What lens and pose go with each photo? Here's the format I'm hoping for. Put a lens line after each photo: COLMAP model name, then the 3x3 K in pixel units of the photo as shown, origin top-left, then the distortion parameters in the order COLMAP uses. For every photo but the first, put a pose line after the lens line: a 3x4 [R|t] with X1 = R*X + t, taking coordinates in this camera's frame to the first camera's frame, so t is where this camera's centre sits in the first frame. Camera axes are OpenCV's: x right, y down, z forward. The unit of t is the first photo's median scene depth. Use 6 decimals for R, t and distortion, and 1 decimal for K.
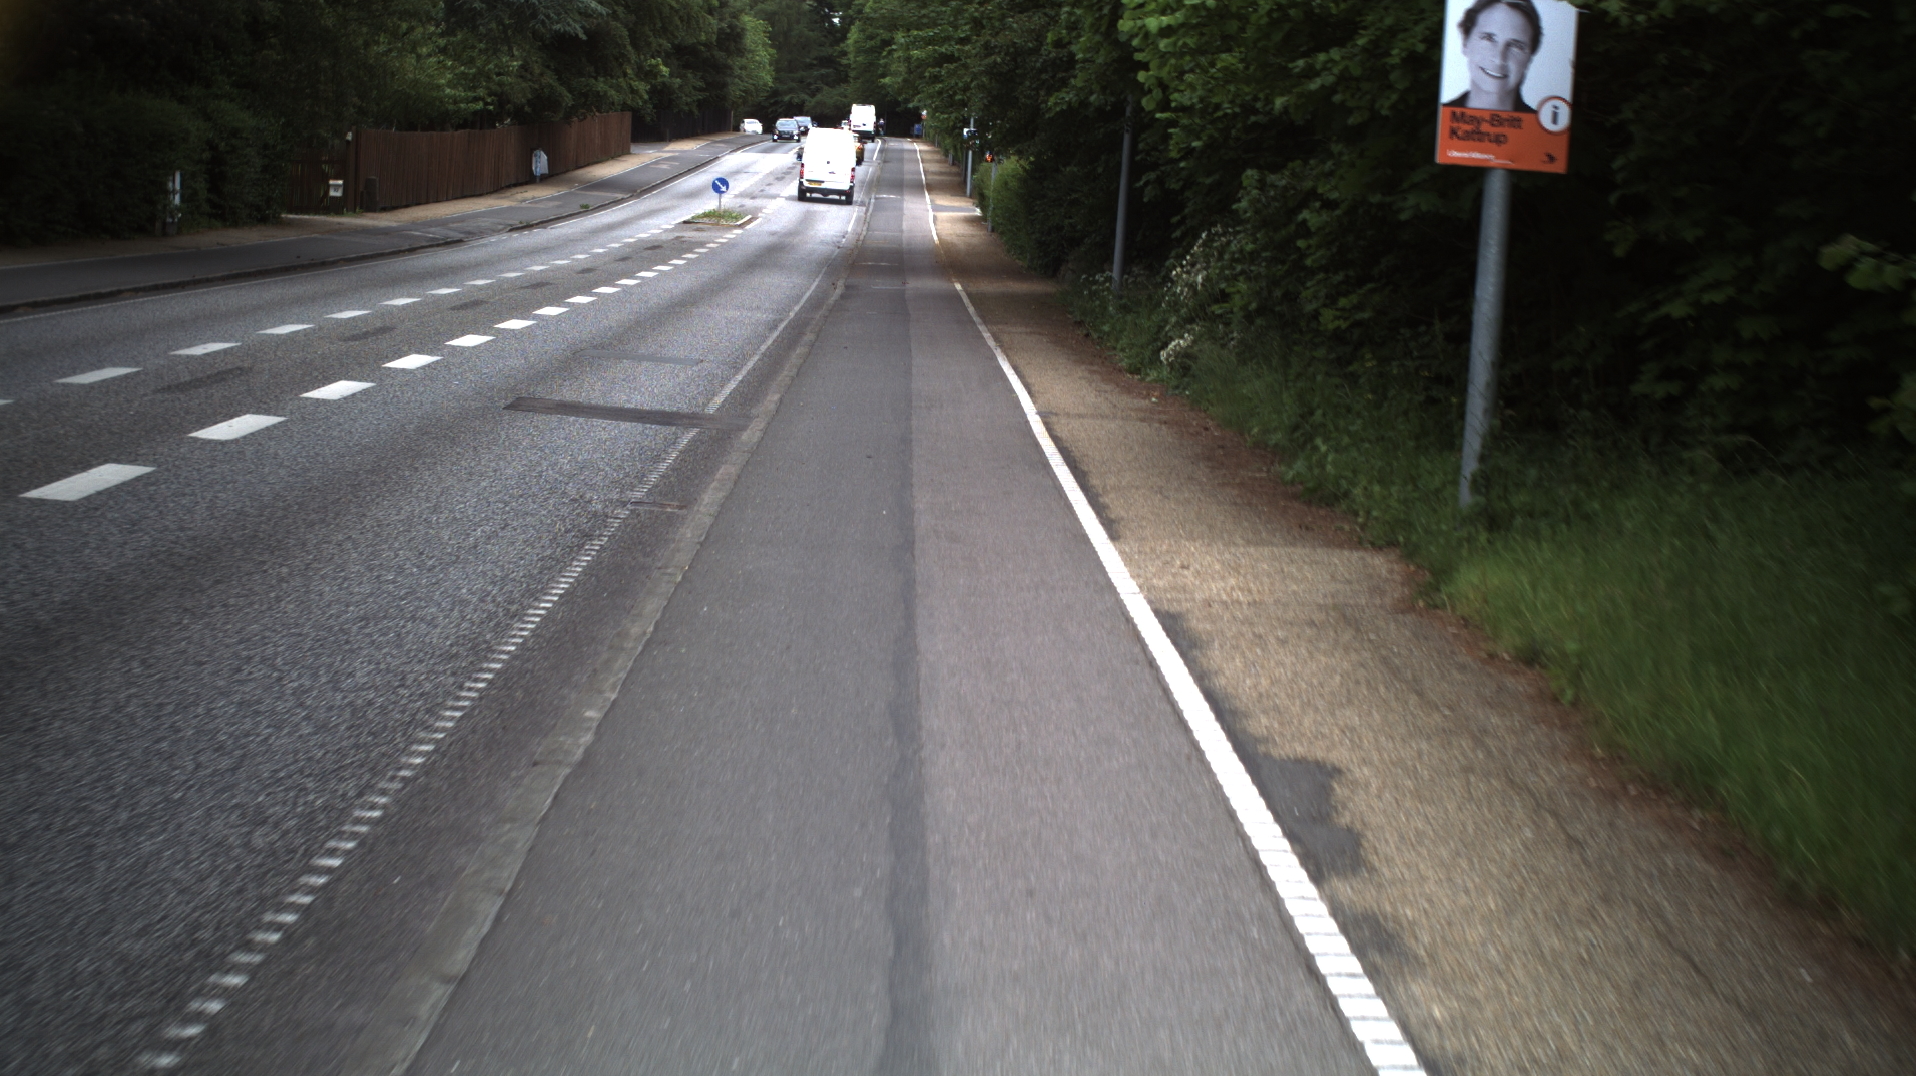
lens RADIAL K [[3883.6, 0, 947.6], [0, 3883.6, 531.6], [0, 0, 1]] dist [-0.331238, 0.000000]
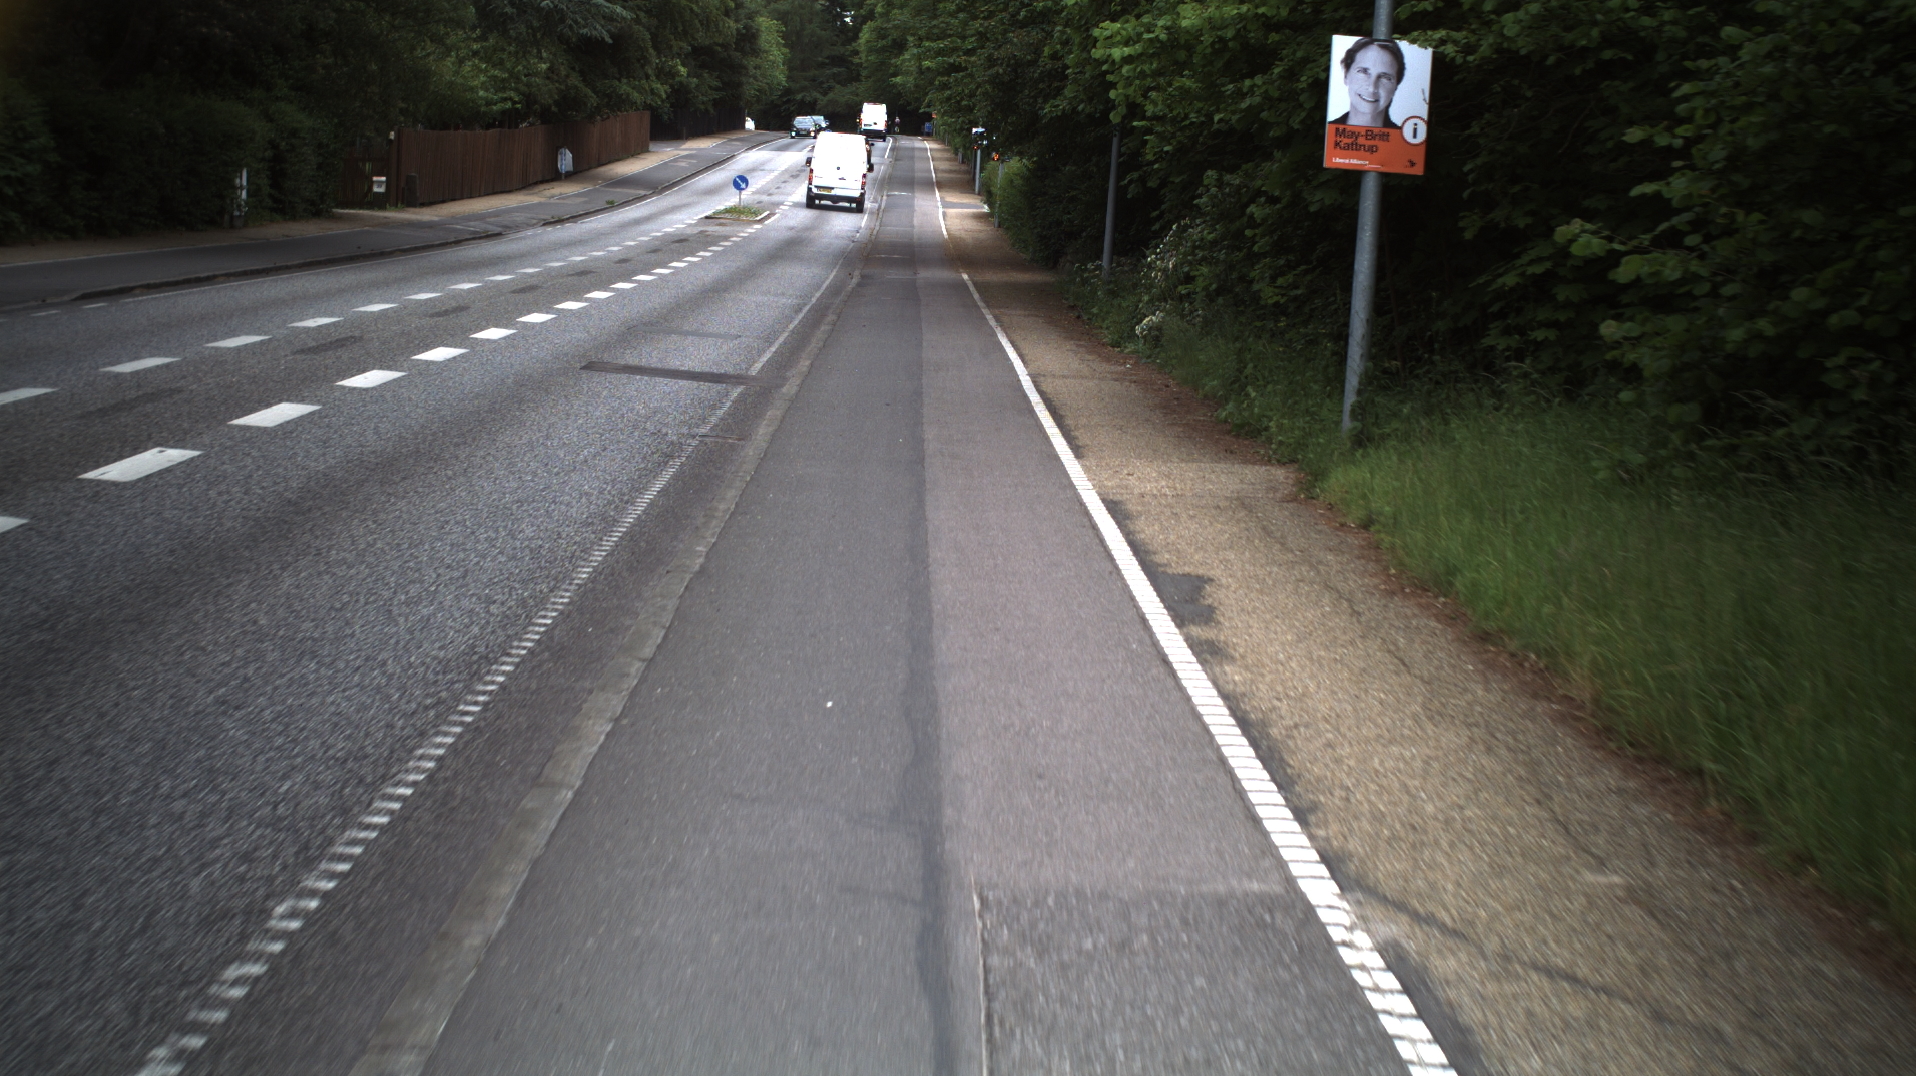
lens RADIAL K [[3883.6, 0, 958.4], [0, 3883.6, 545.4], [0, 0, 1]] dist [-0.331238, 0.000000]
pose [[0.999998, 0.002119, 0.000251, 0.001105], [-0.002120, 0.999989, 0.004222, 0.011319], [-0.000242, -0.004222, 0.999991, -0.128284]]
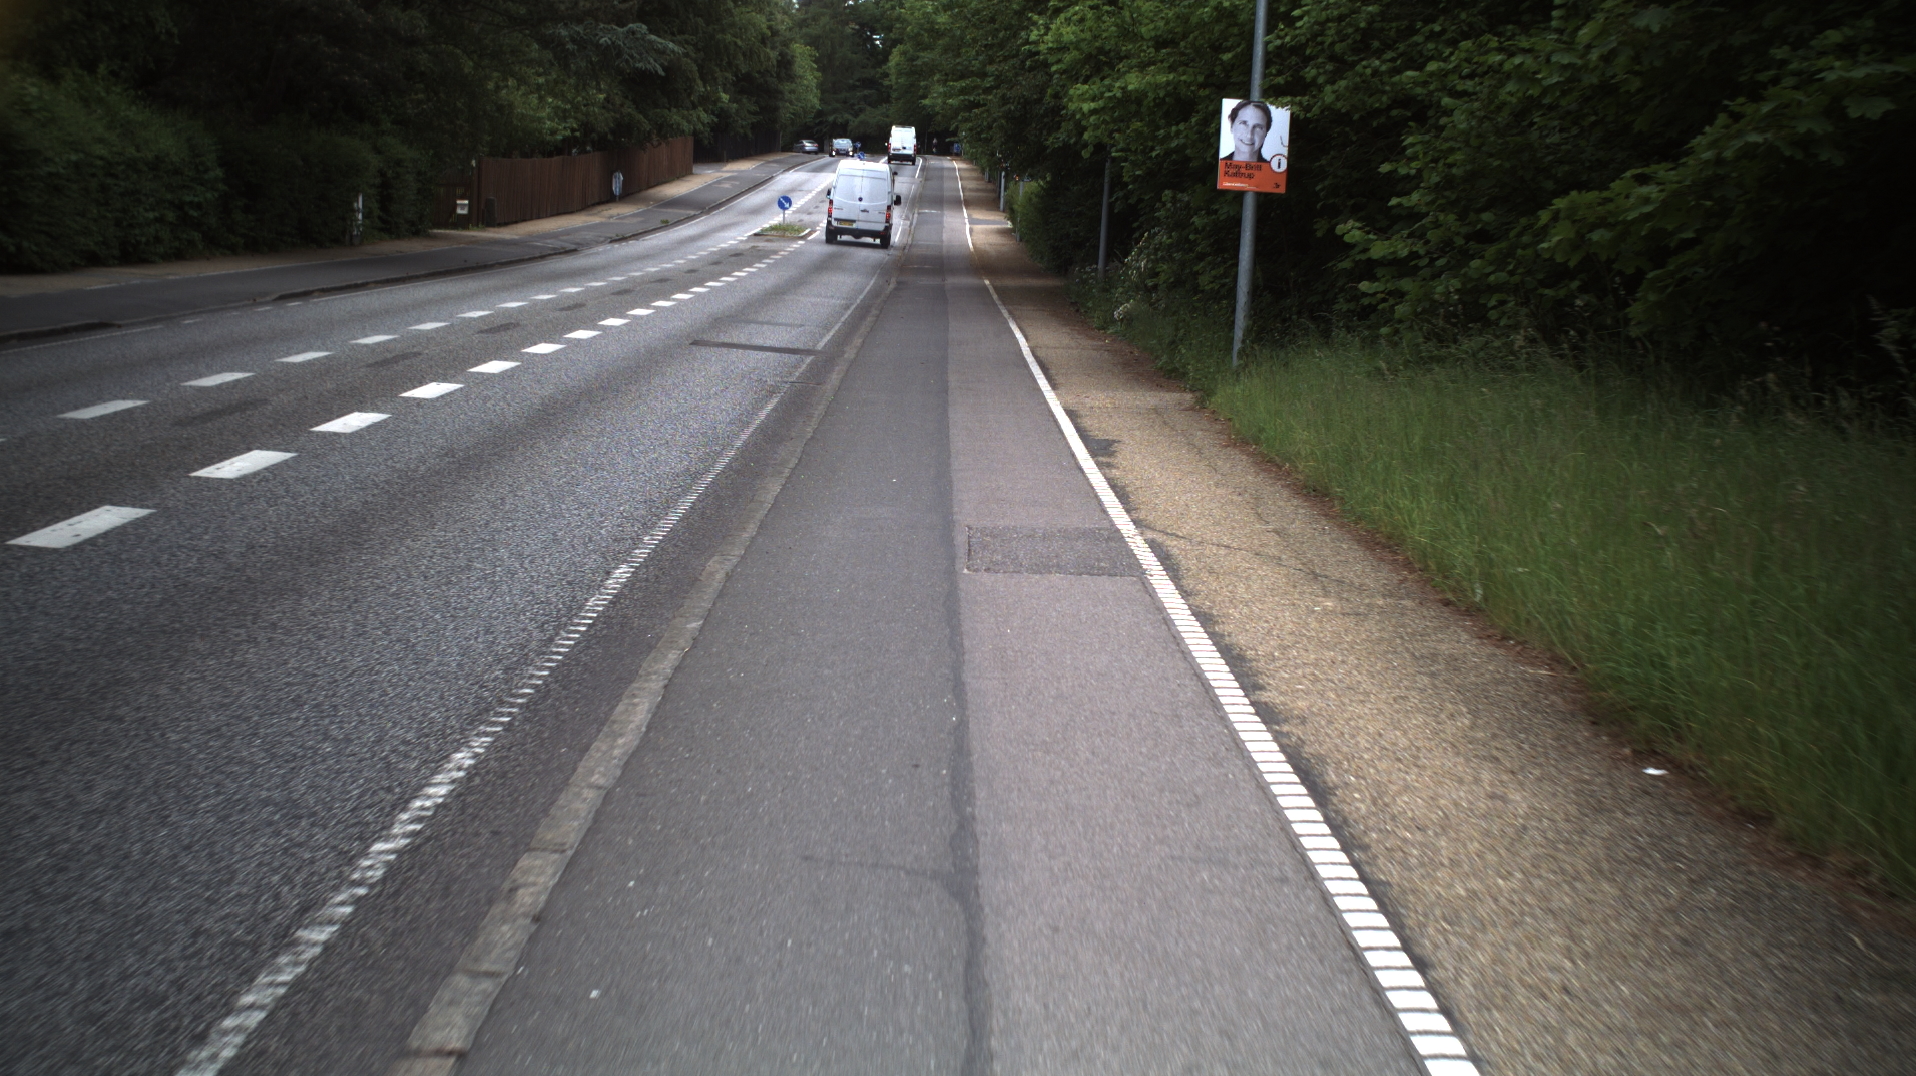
lens RADIAL K [[3883.4, 0, 966.1], [0, 3883.4, 551.7], [0, 0, 1]] dist [-0.346314, 0.000000]
pose [[0.999955, -0.007029, -0.006359, 0.005069], [0.007037, 0.999974, 0.001240, 0.033937], [0.006350, -0.001285, 0.999979, -0.384404]]
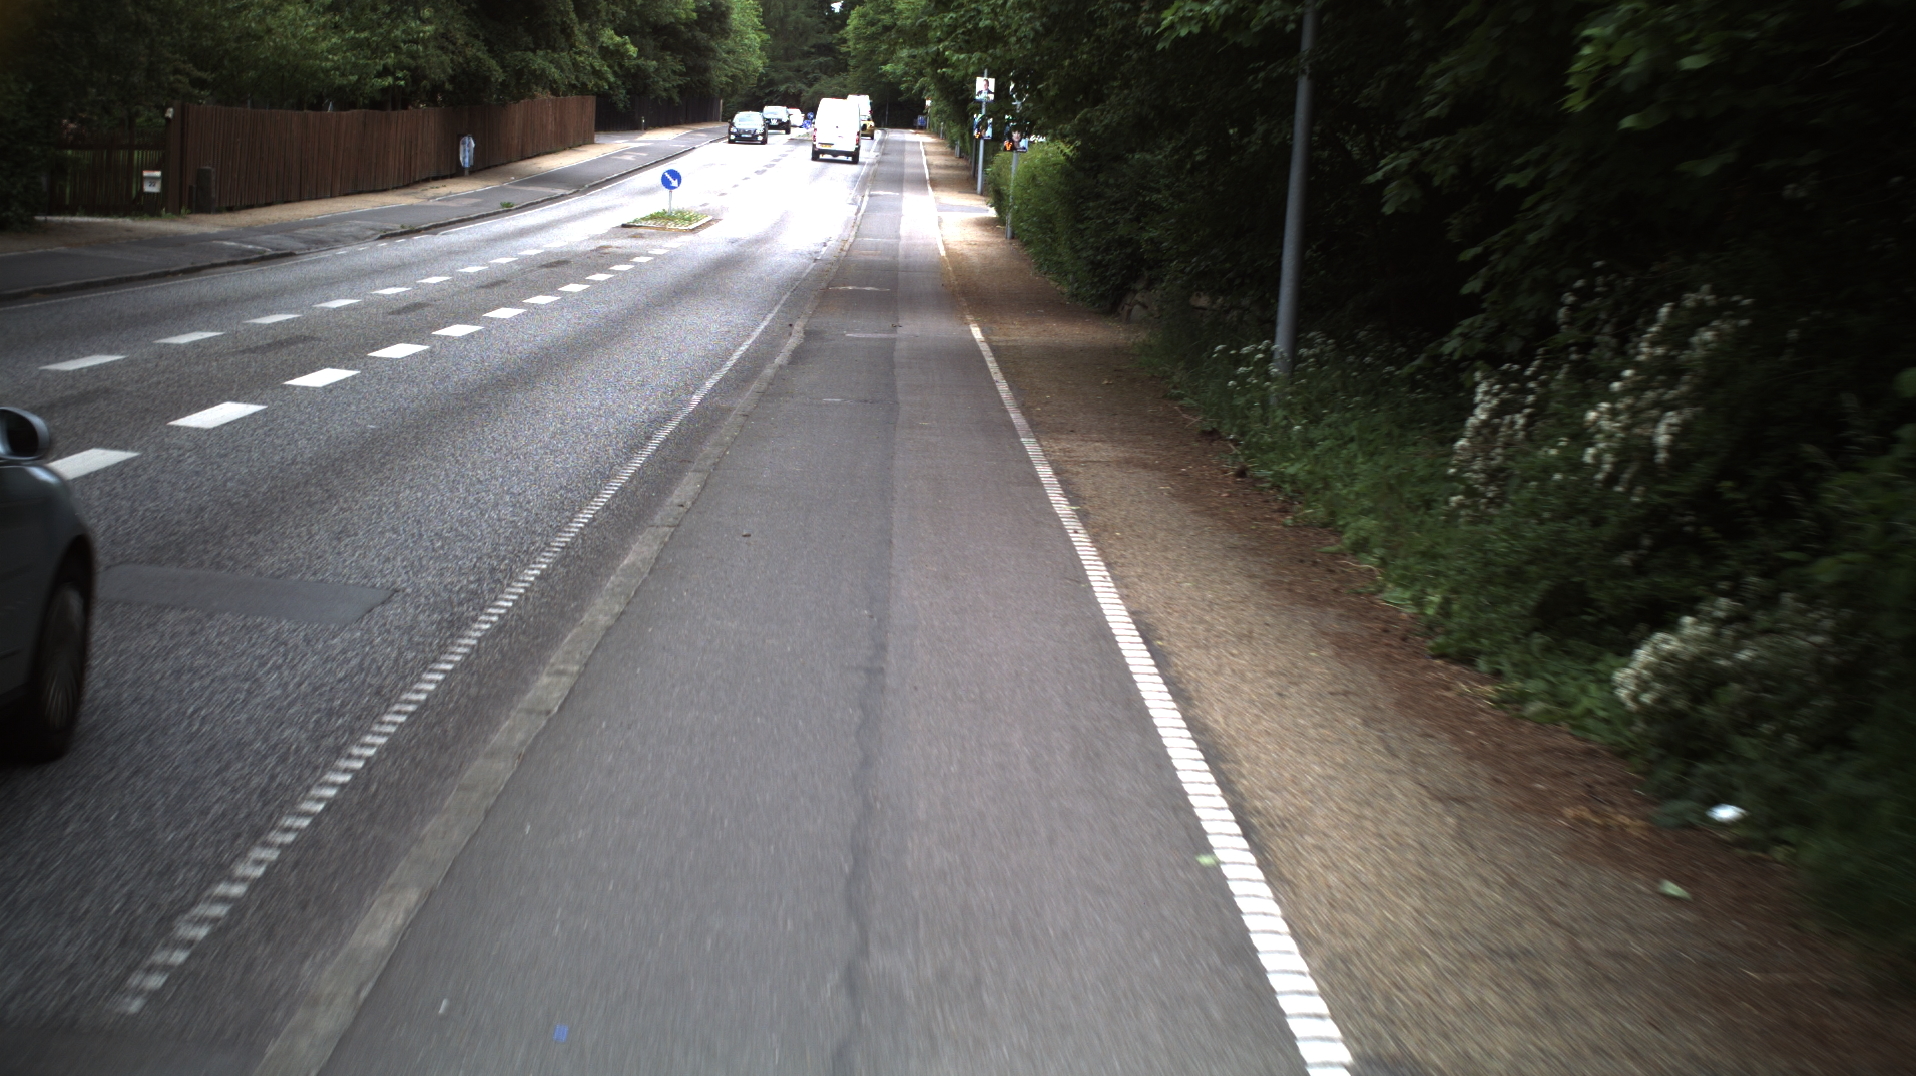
lens RADIAL K [[3879.6, 0, 953.1], [0, 3879.6, 539.2], [0, 0, 1]] dist [-0.303430, 0.000000]
pose [[0.999992, 0.003962, 0.000761, -0.002491], [-0.003964, 0.999987, 0.003096, -0.045324], [-0.000749, -0.003099, 0.999995, 0.512114]]
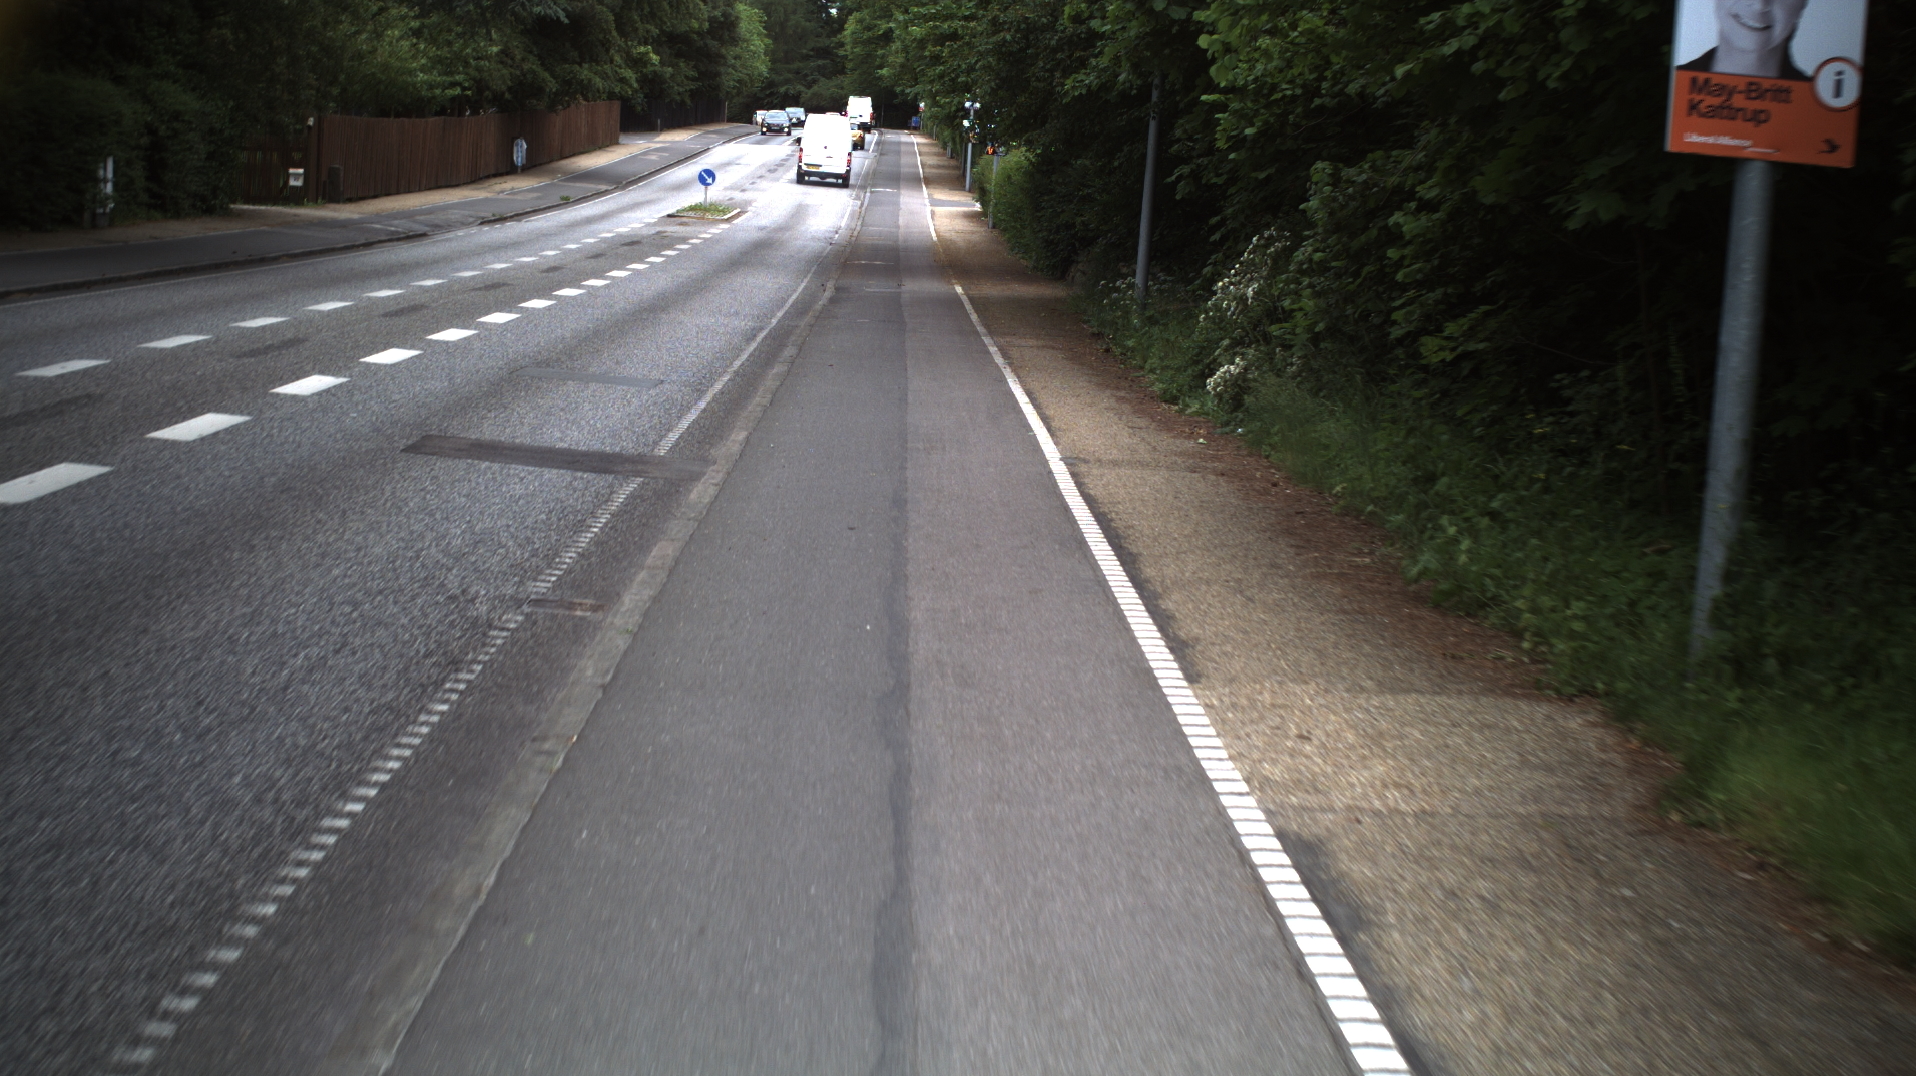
lens RADIAL K [[3883.6, 0, 962.7], [0, 3883.6, 526.0], [0, 0, 1]] dist [-0.331238, 0.000000]
pose [[0.999959, 0.007274, 0.005305, -0.001247], [-0.007275, 0.999974, 0.000116, -0.011328], [-0.005304, -0.000154, 0.999986, 0.128617]]
